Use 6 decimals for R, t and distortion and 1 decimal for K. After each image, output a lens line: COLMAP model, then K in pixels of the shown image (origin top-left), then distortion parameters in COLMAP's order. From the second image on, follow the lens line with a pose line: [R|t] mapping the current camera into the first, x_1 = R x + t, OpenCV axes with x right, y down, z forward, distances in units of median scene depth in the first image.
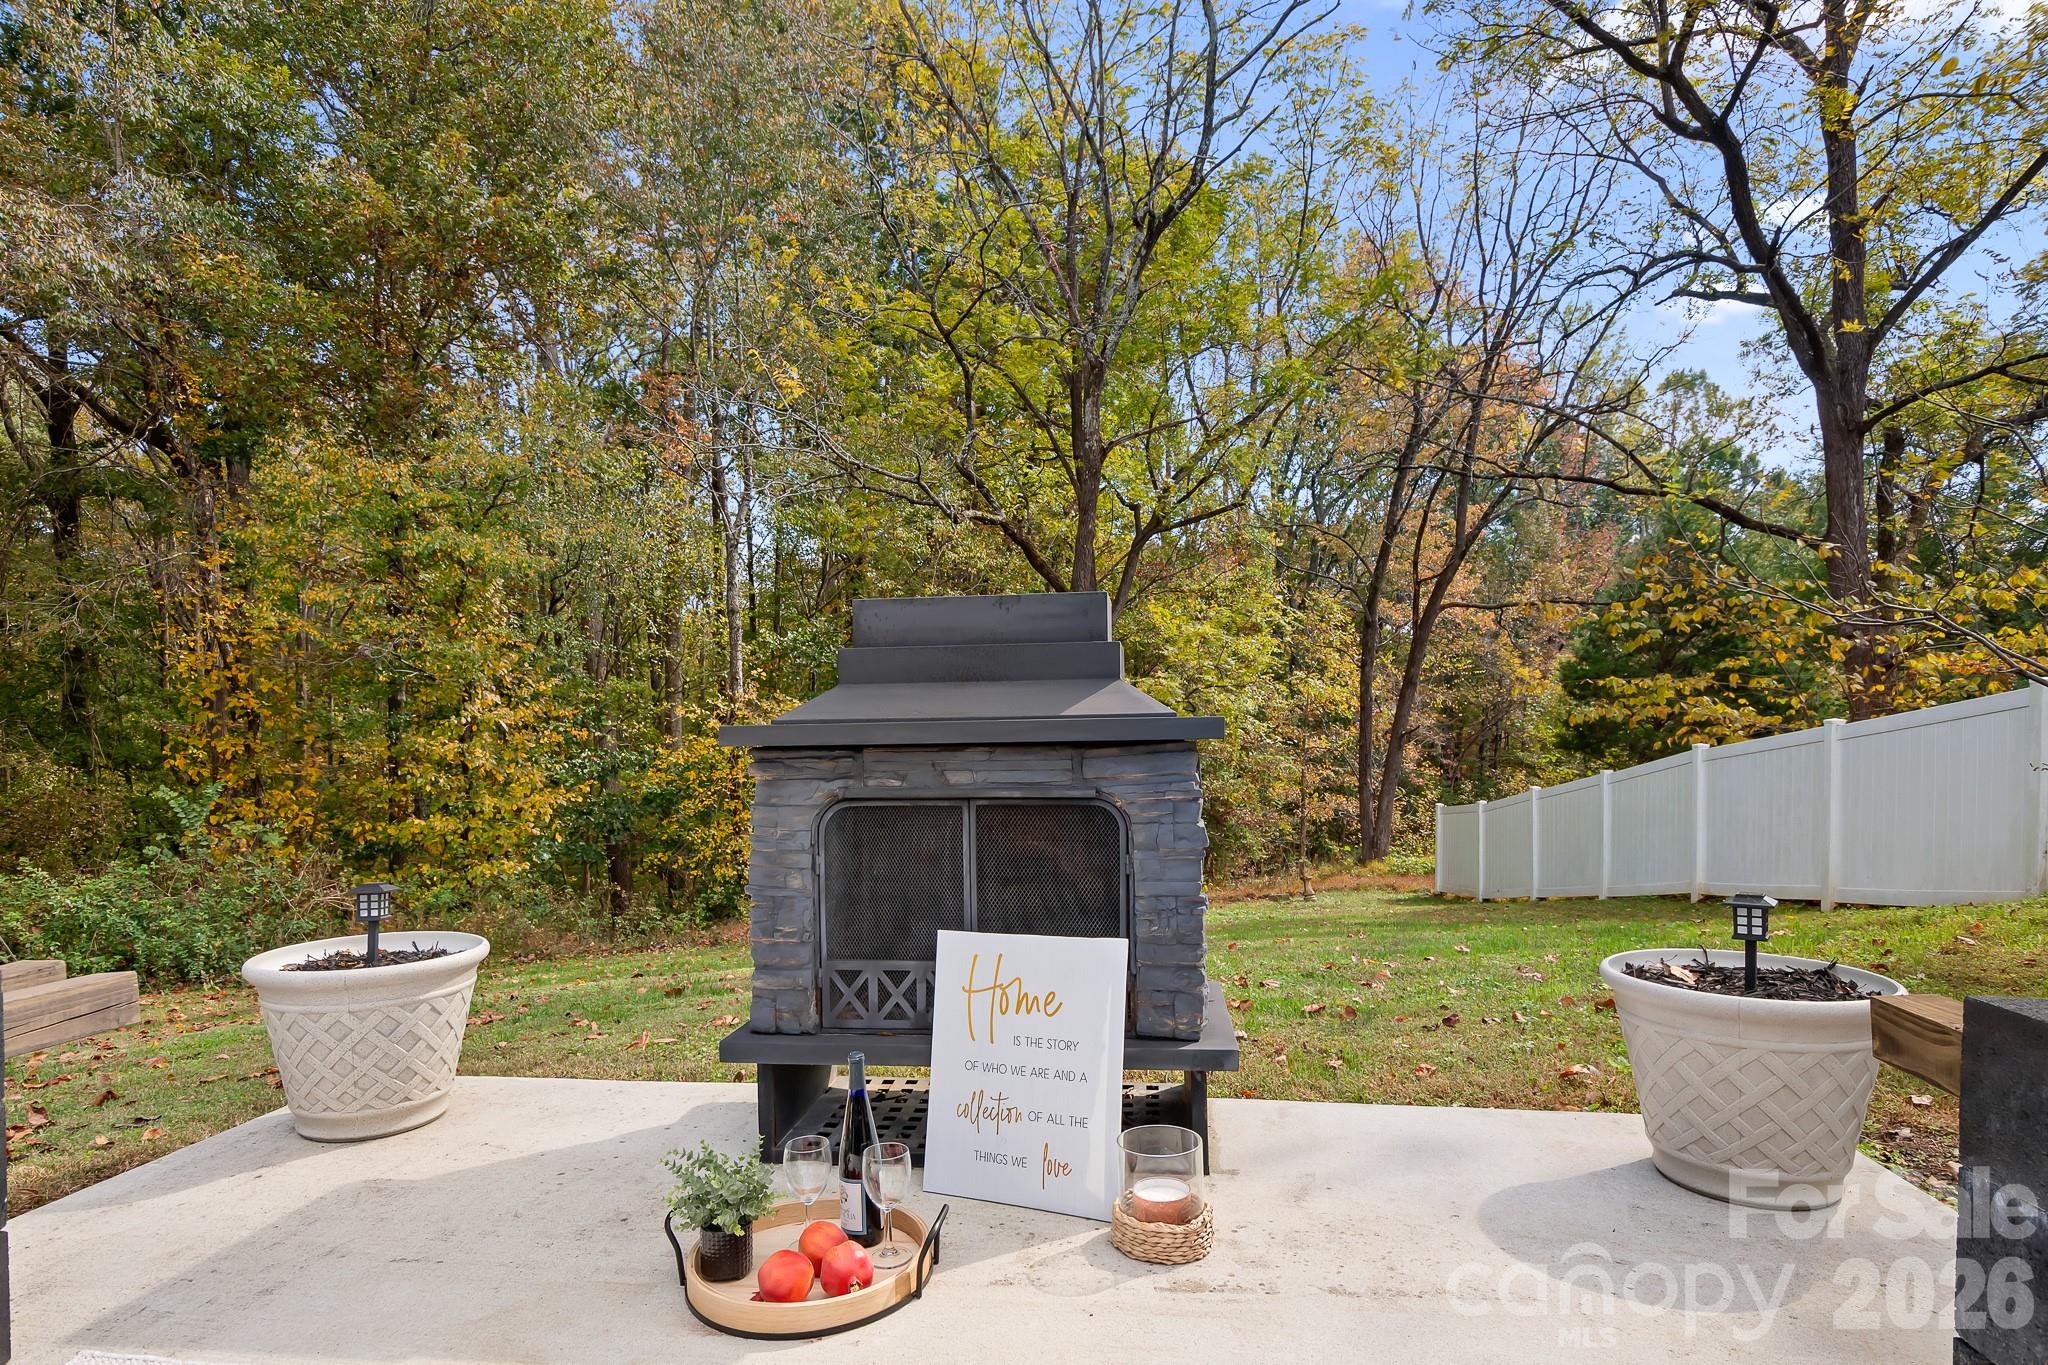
lens RADIAL K [[1094.3, 0, 1022.2], [0, 1094.3, 757.2], [0, 0, 1]] dist [0.002049, -0.010990]
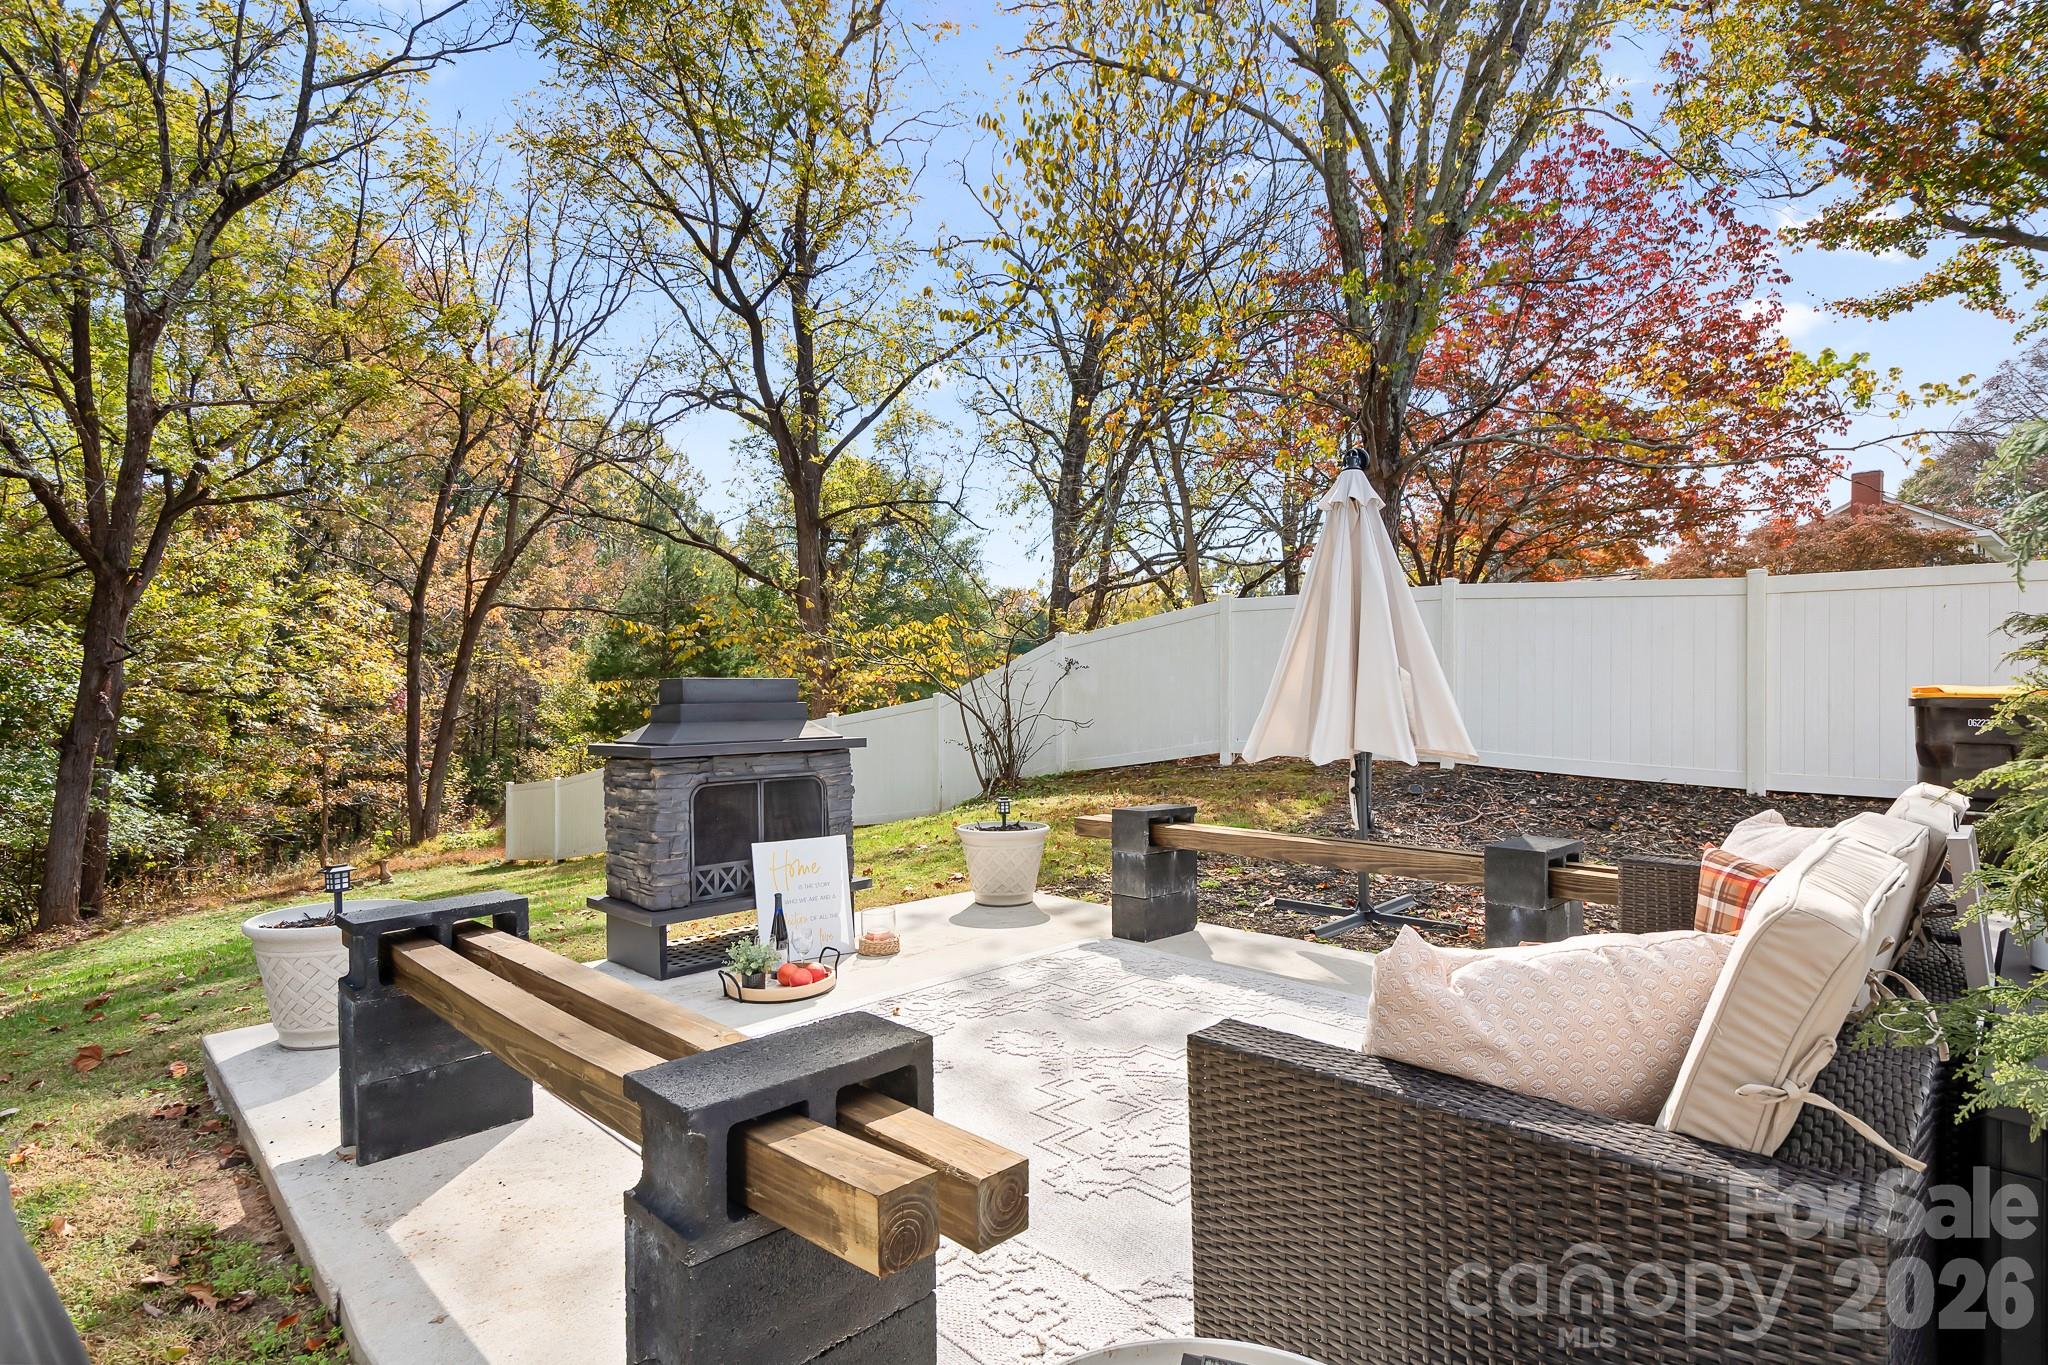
lens RADIAL K [[1018.2, 0, 1024.0], [0, 1018.2, 682.5], [0, 0, 1]] dist [0.002139, 0.000638]
pose [[0.598463, 0.019918, 0.800903, -0.212906], [0.021300, 0.998942, -0.040760, -0.009150], [-0.800867, 0.041452, 0.597405, -0.092847]]
